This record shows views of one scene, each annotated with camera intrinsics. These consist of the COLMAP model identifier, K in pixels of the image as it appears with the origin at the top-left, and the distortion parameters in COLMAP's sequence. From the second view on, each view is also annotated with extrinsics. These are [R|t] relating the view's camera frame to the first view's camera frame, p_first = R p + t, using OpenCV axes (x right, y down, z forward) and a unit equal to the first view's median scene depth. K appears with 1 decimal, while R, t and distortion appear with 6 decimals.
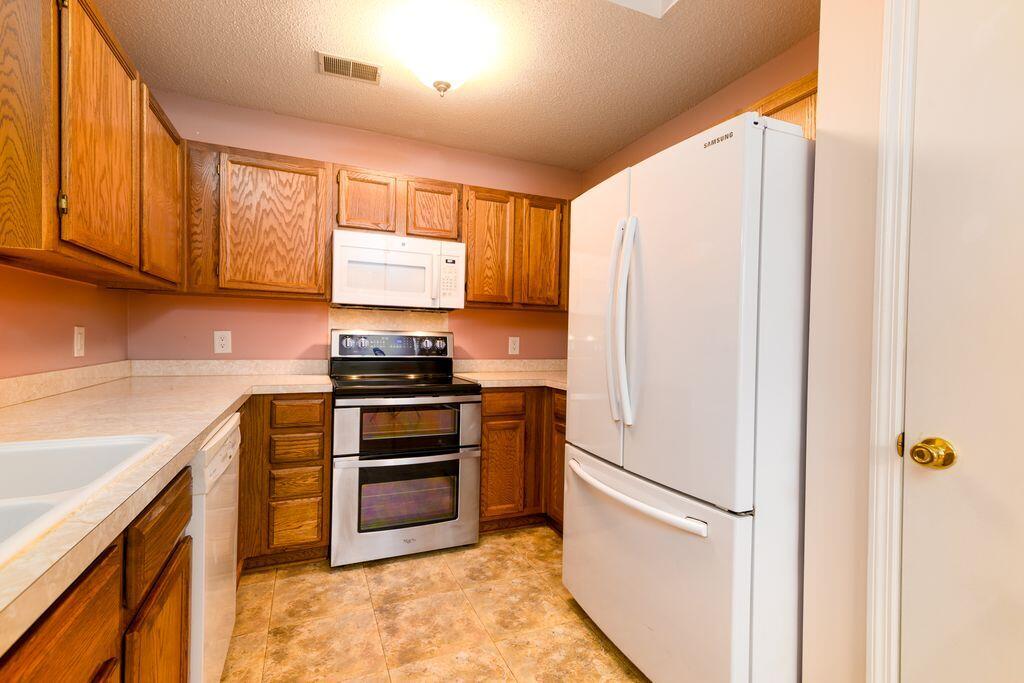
lens RADIAL K [[458.7, 0, 512.0], [0, 458.7, 341.5], [0, 0, 1]] dist [0.029865, -0.000050]
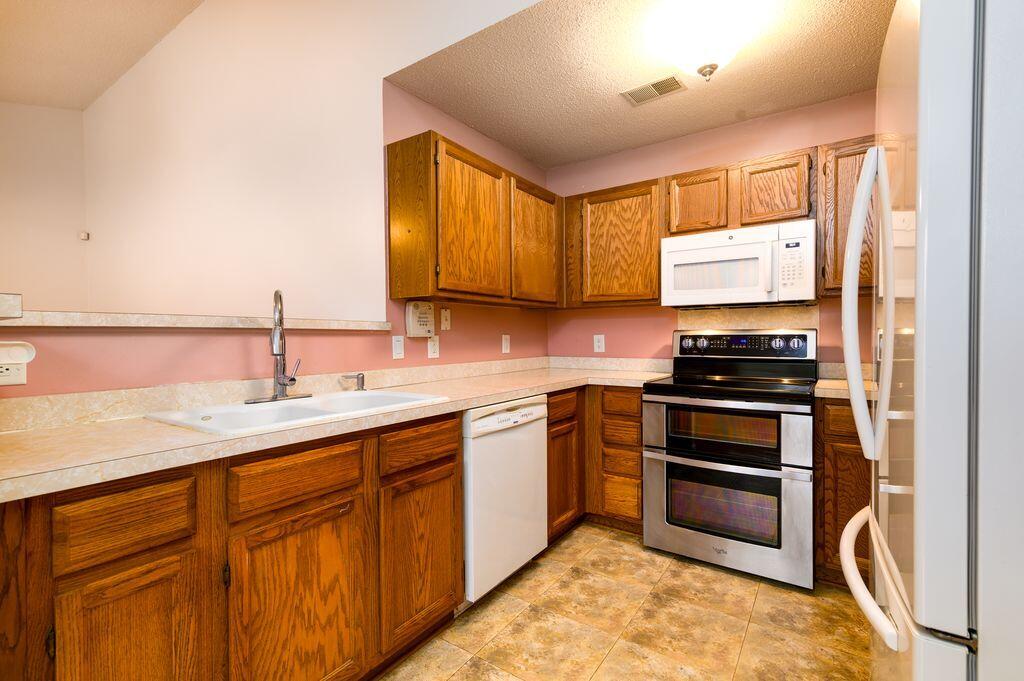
lens RADIAL K [[458.7, 0, 512.0], [0, 458.7, 340.5], [0, 0, 1]] dist [0.029865, -0.000050]
pose [[0.550747, -0.016641, -0.834507, 0.346278], [0.010794, 0.999860, -0.012815, 0.007021], [0.834603, -0.001950, 0.550849, 0.120499]]
